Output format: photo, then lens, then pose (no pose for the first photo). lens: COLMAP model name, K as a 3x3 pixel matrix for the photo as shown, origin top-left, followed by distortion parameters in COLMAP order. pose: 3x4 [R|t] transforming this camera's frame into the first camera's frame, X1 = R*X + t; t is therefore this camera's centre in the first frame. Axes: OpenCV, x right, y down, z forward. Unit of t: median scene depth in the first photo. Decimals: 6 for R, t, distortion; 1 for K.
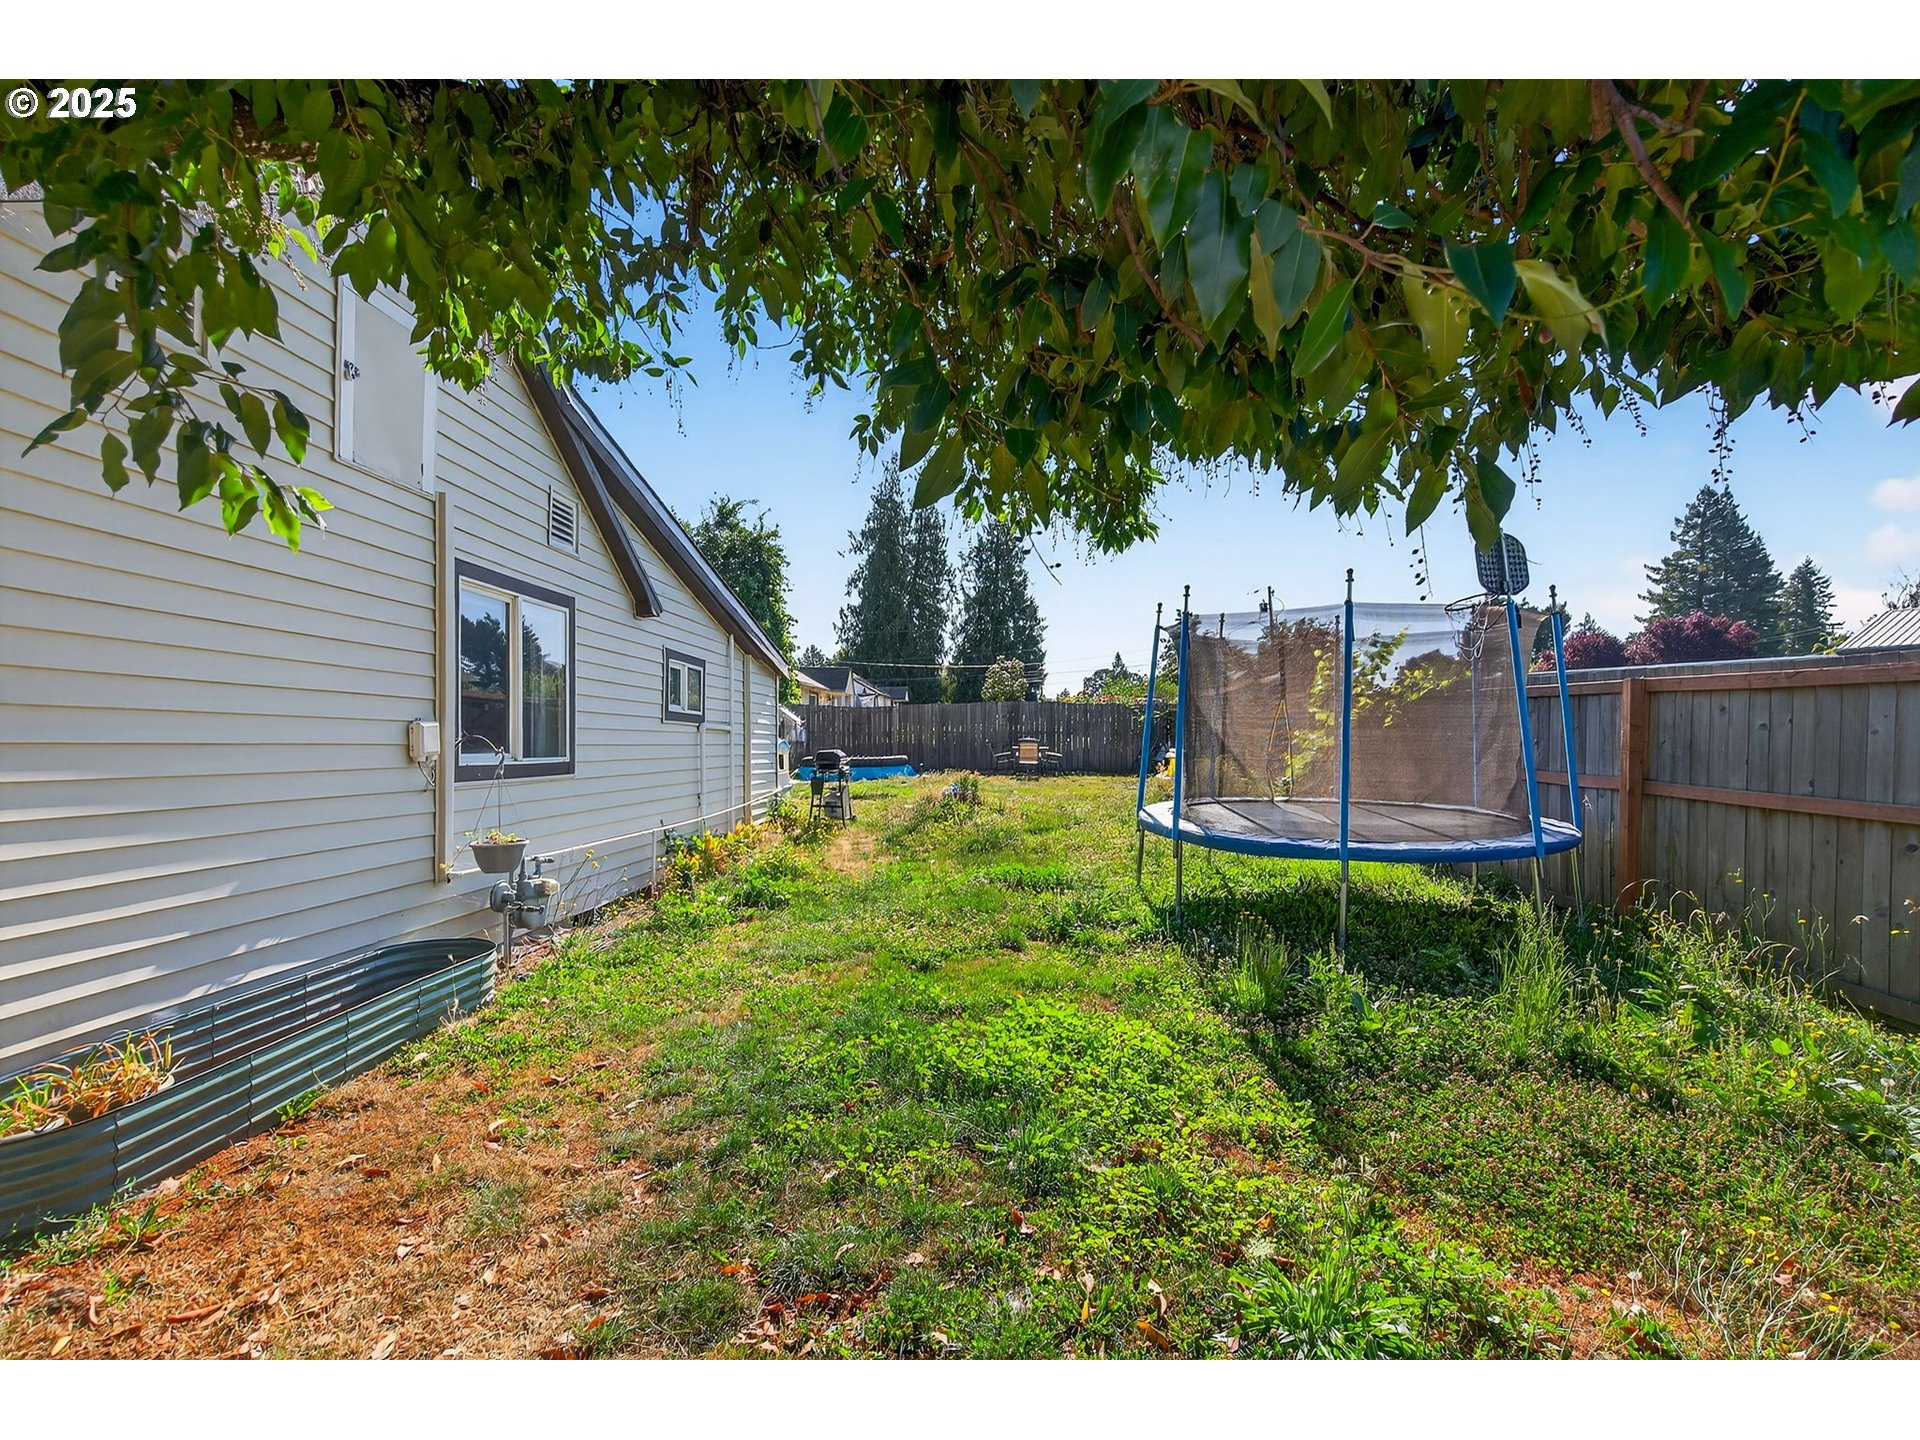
lens RADIAL K [[879.2, 0, 966.5], [0, 879.2, 727.9], [0, 0, 1]] dist [-0.001209, -0.000281]
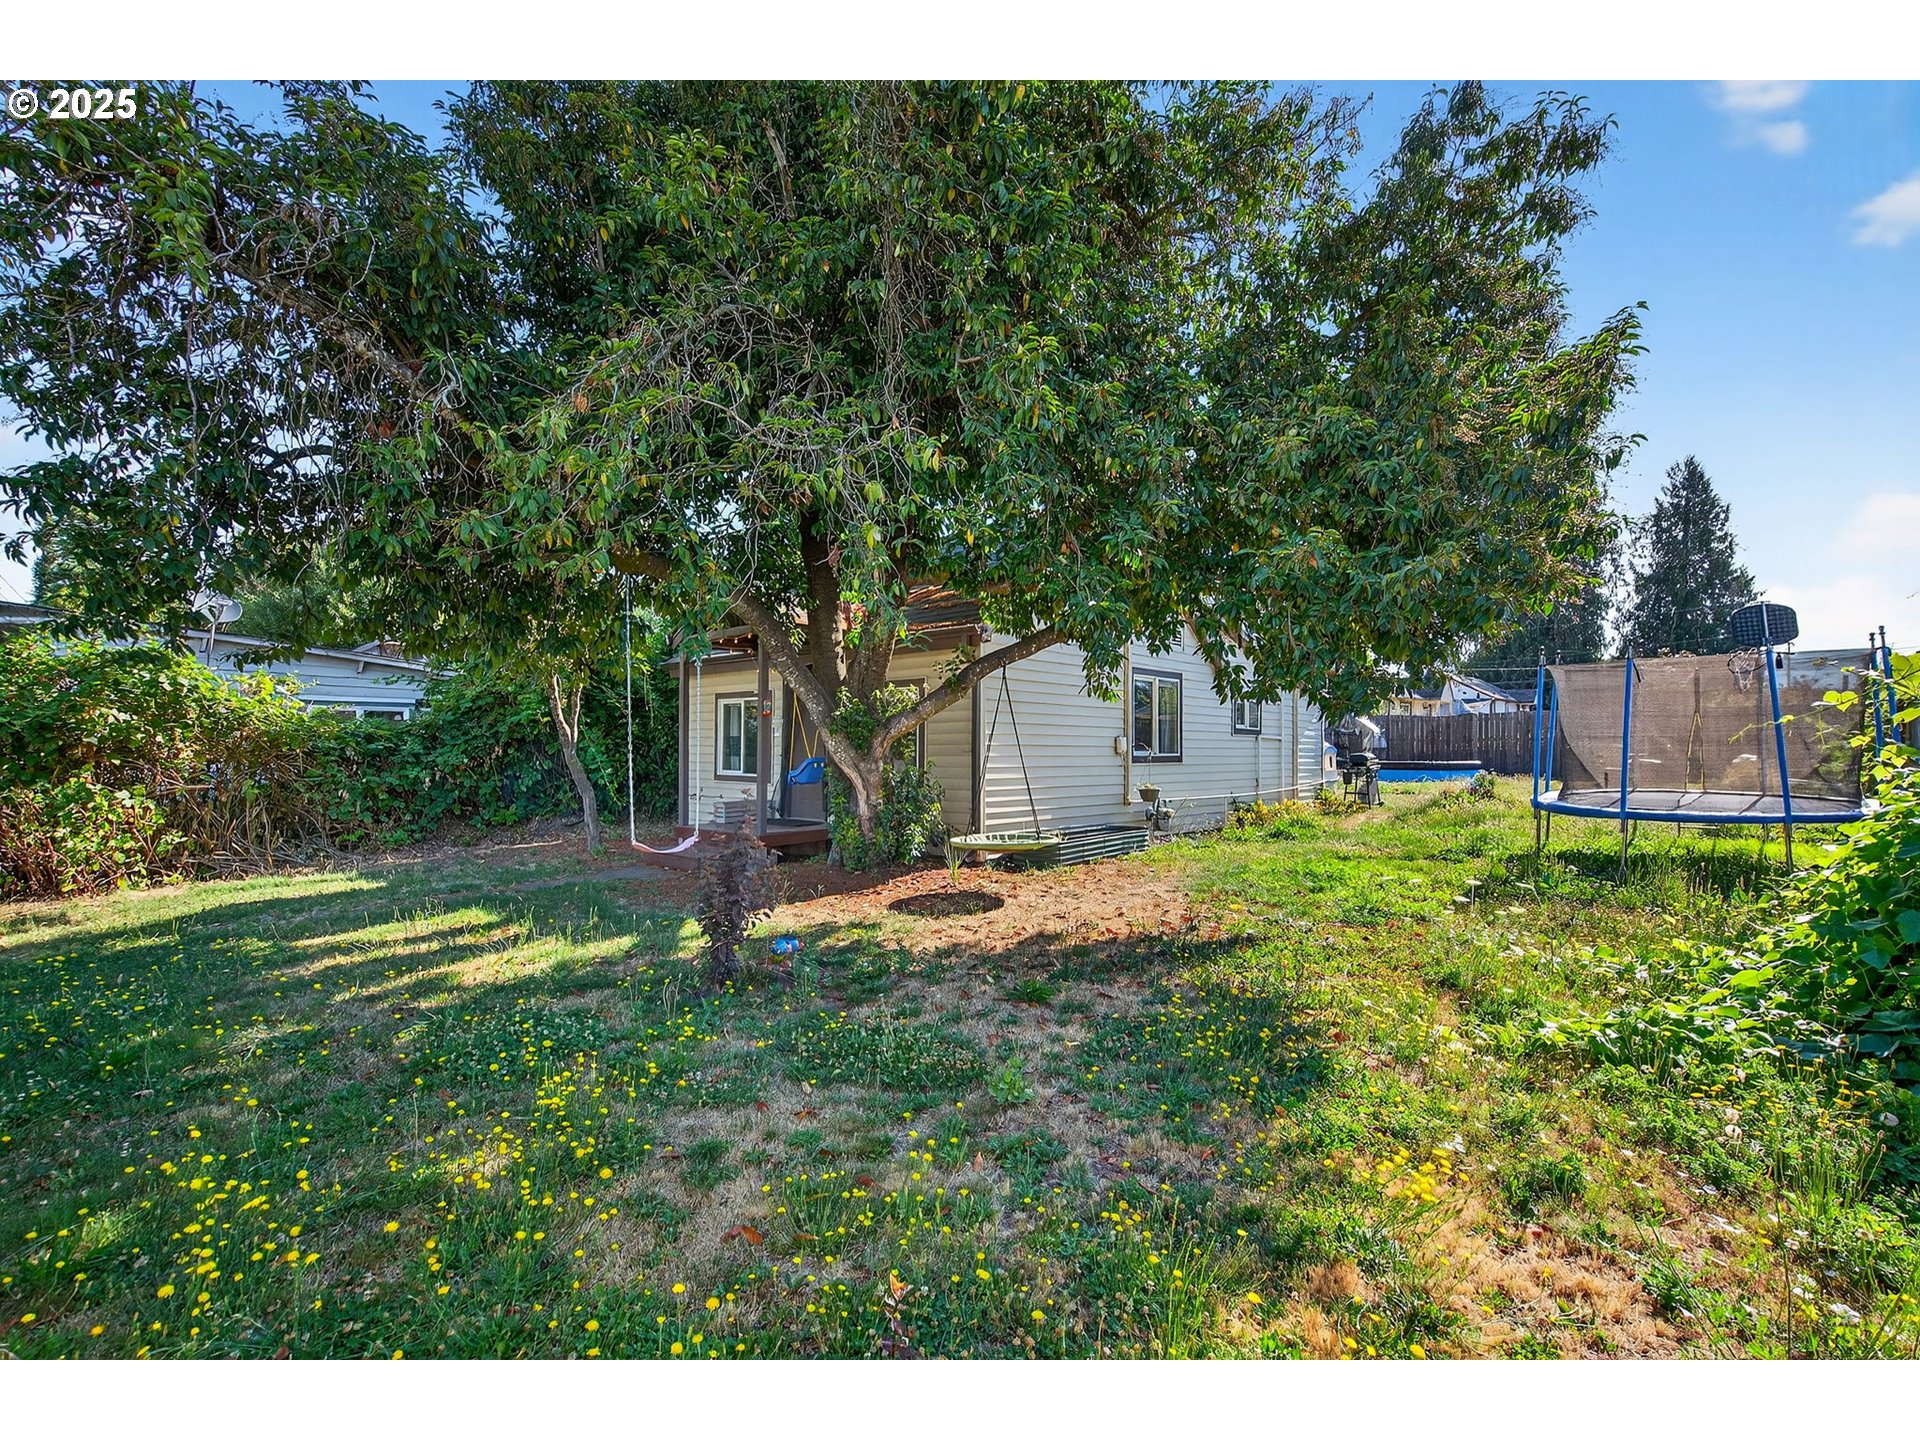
lens RADIAL K [[879.2, 0, 966.5], [0, 879.2, 727.9], [0, 0, 1]] dist [-0.001209, -0.000281]
pose [[0.778186, -0.012790, -0.627903, 0.246471], [0.007487, 0.999910, -0.011088, -0.004145], [0.627989, 0.003928, 0.778212, -0.495422]]
